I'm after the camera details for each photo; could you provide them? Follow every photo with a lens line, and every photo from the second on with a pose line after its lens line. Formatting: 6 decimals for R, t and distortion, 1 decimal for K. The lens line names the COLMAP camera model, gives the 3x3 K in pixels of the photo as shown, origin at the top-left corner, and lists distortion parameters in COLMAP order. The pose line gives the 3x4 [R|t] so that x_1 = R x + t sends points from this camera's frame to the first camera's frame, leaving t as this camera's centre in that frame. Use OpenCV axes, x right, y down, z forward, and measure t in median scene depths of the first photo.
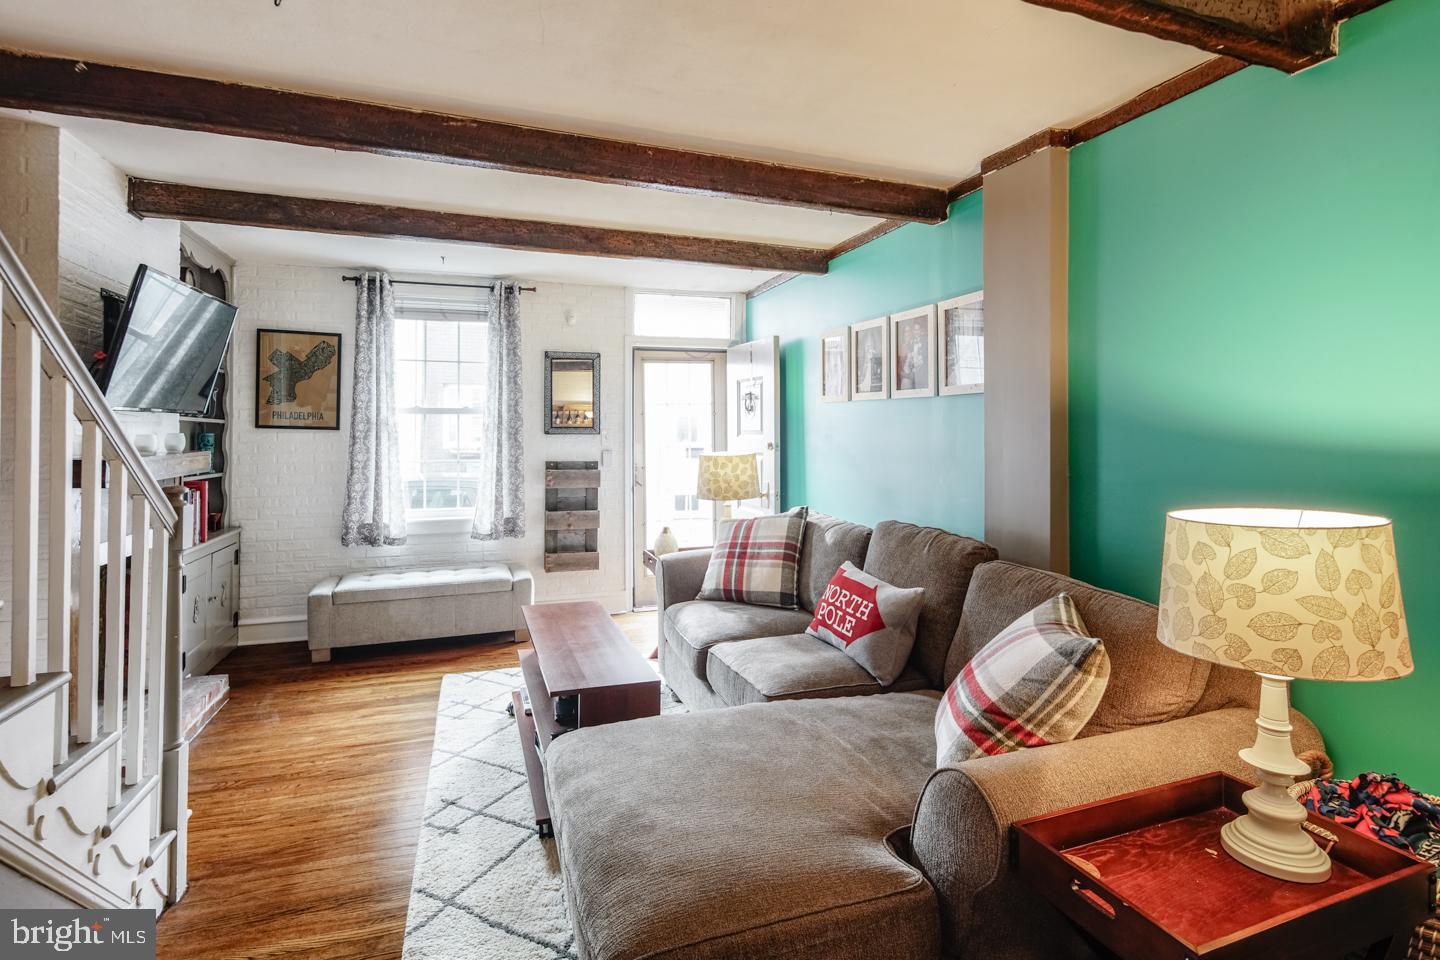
lens RADIAL K [[695.1, 0, 758.7], [0, 695.1, 455.6], [0, 0, 1]] dist [0.009583, -0.005675]
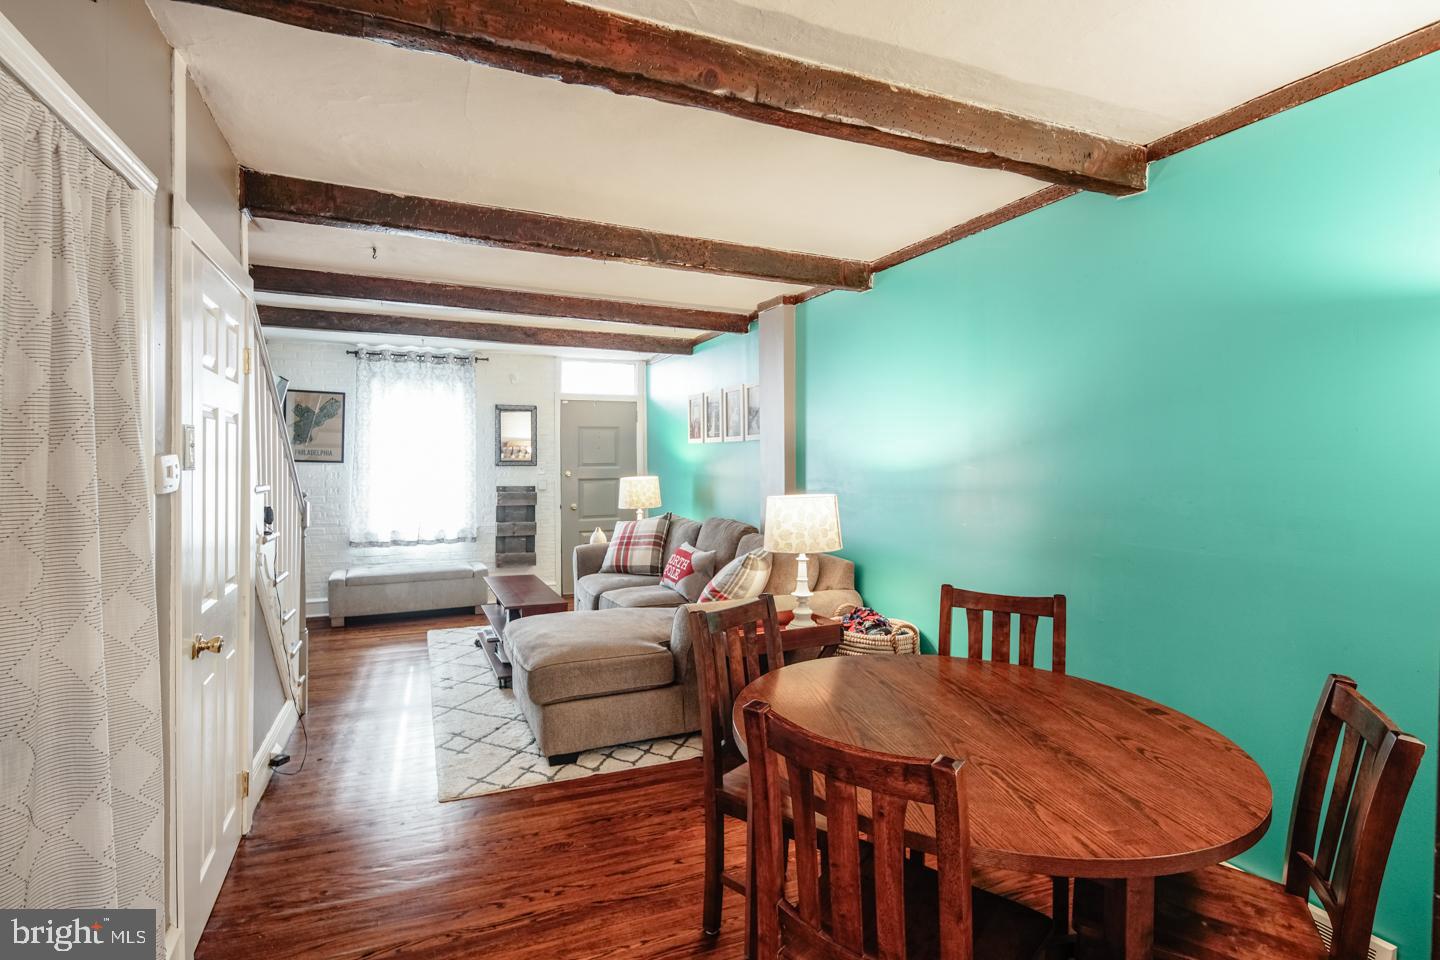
lens RADIAL K [[695.1, 0, 721.7], [0, 695.1, 491.4], [0, 0, 1]] dist [0.009583, -0.005675]
pose [[0.999614, -0.002457, 0.027668, 0.143224], [0.002372, 0.999992, 0.003102, 0.023497], [-0.027676, -0.003036, 0.999612, -0.552598]]
